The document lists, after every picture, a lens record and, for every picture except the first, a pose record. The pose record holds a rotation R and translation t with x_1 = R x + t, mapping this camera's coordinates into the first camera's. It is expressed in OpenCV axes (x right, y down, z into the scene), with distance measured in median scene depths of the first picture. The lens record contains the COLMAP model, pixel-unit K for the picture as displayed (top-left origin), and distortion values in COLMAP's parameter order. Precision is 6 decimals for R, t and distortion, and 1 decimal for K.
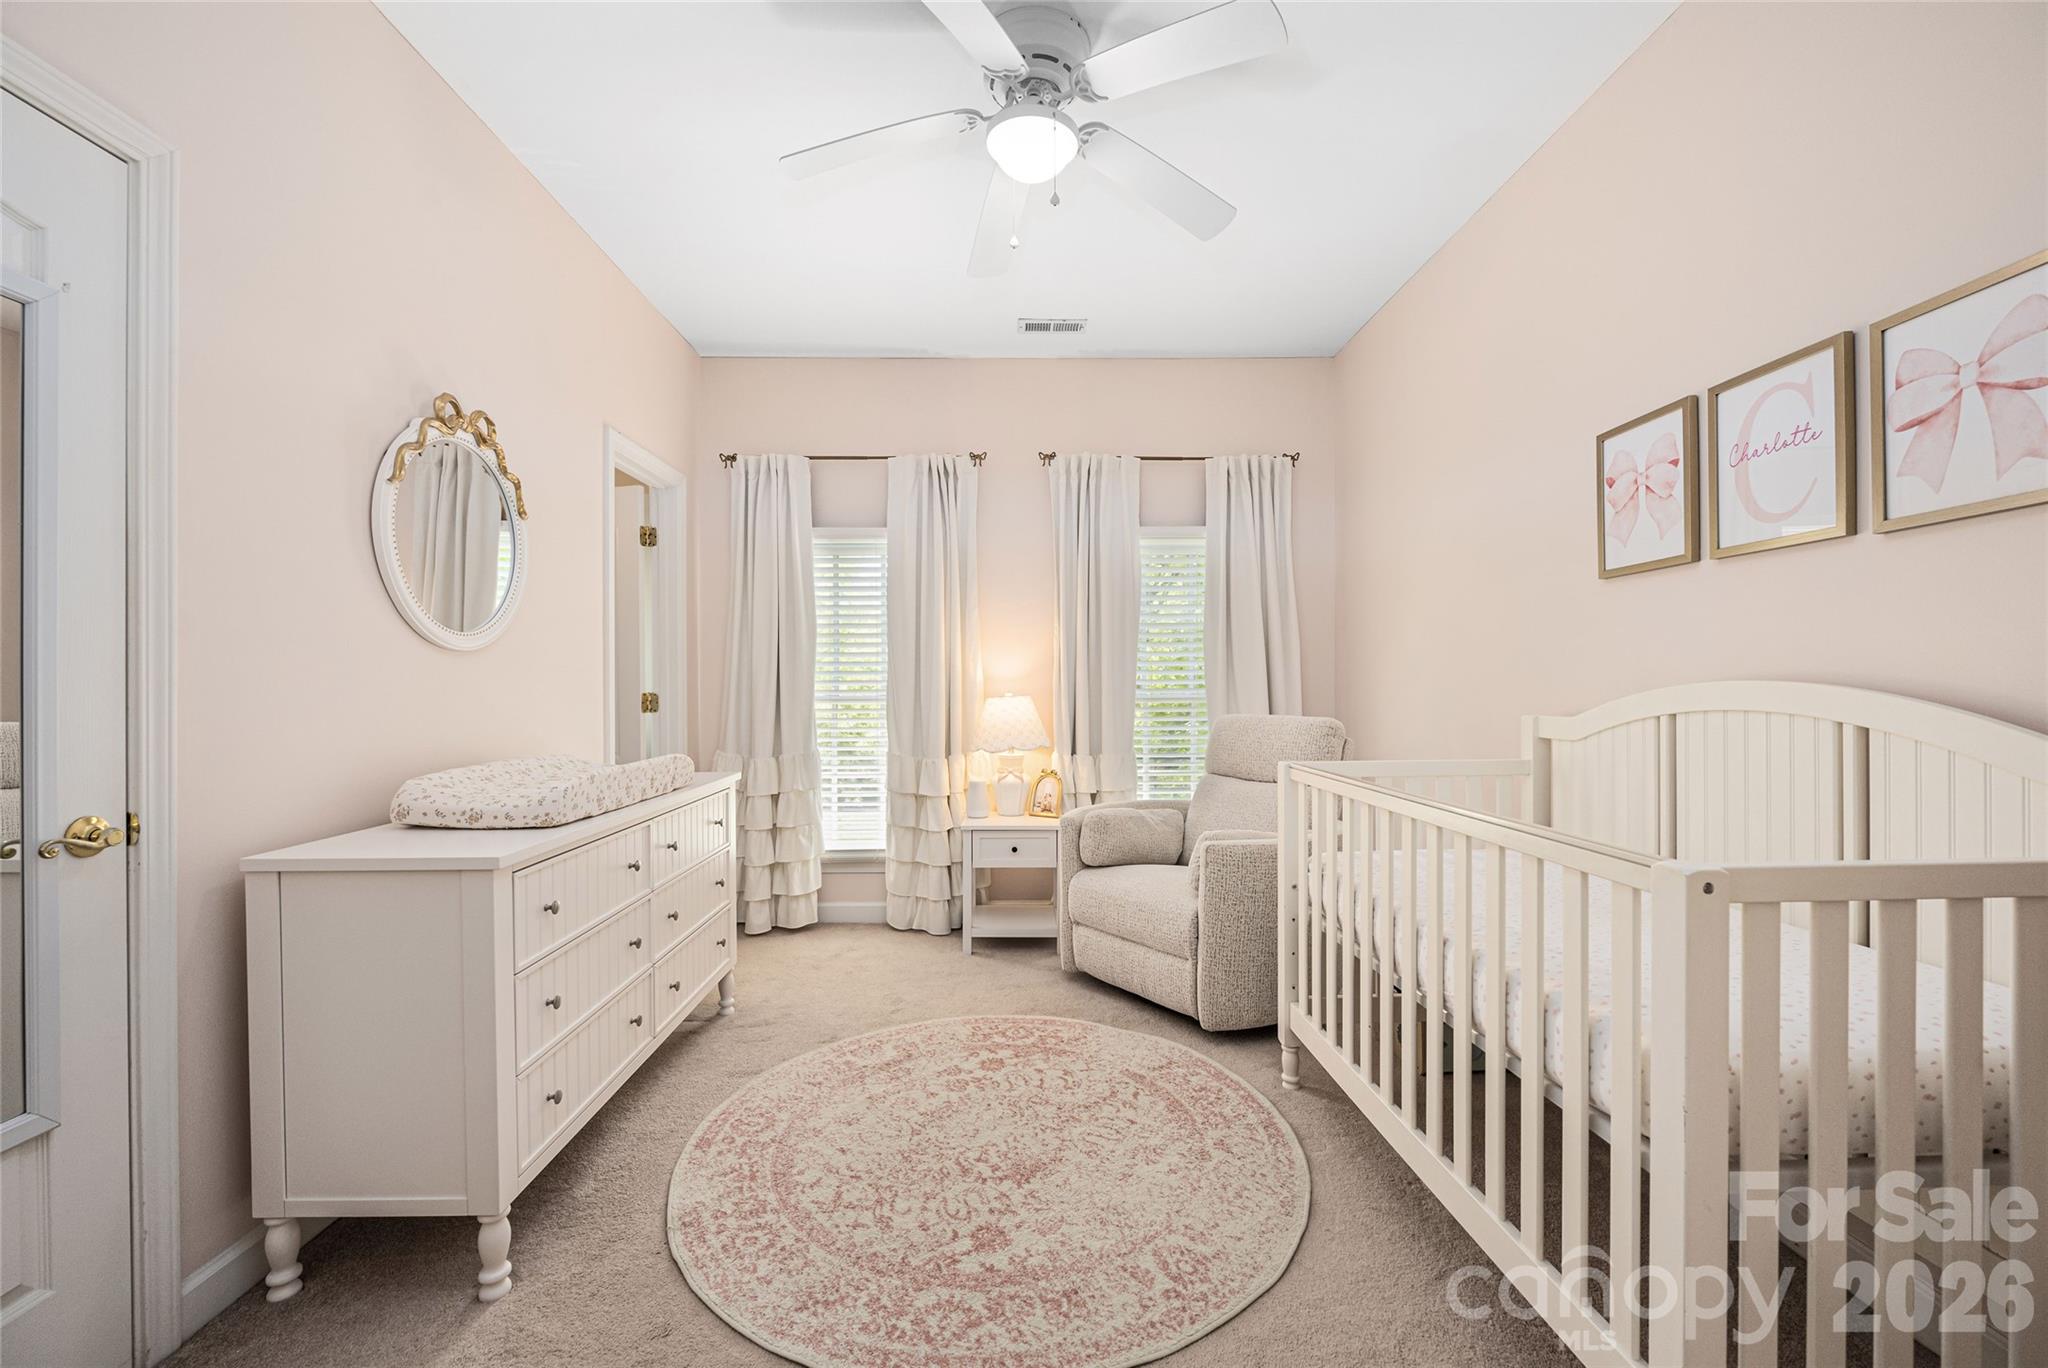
lens RADIAL K [[827.9, 0, 1012.3], [0, 827.9, 679.2], [0, 0, 1]] dist [-0.001076, 0.000065]
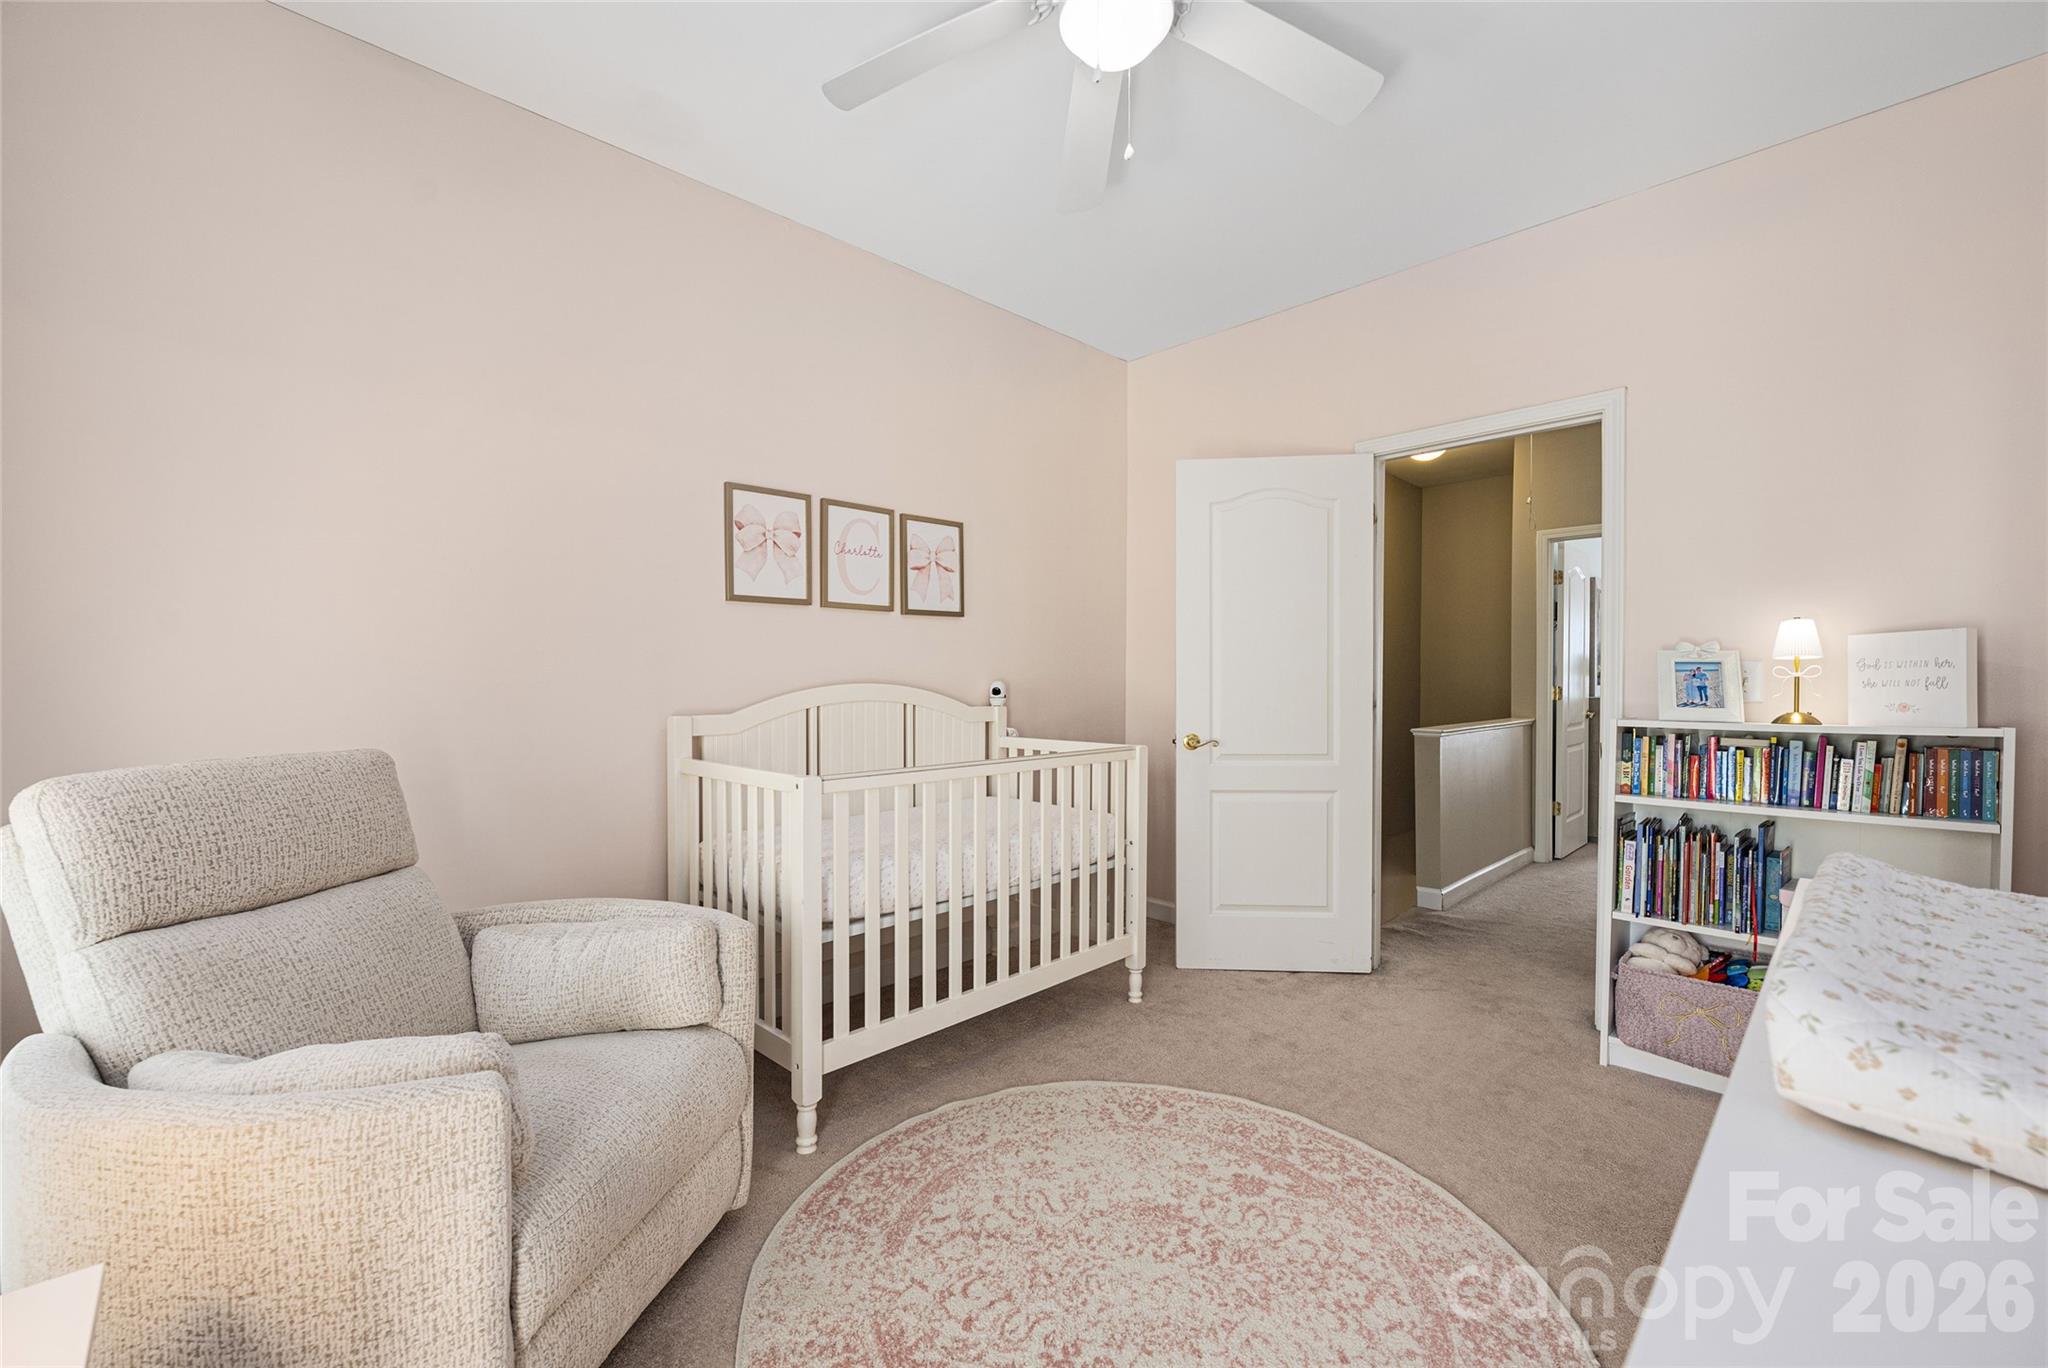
lens RADIAL K [[816.7, 0, 1025.6], [0, 816.7, 705.5], [0, 0, 1]] dist [-0.000627, 0.000046]
pose [[-0.689050, -0.017223, 0.724509, -0.534893], [-0.001299, 0.999745, 0.022530, 0.006520], [-0.724712, 0.014583, -0.688897, 1.738055]]
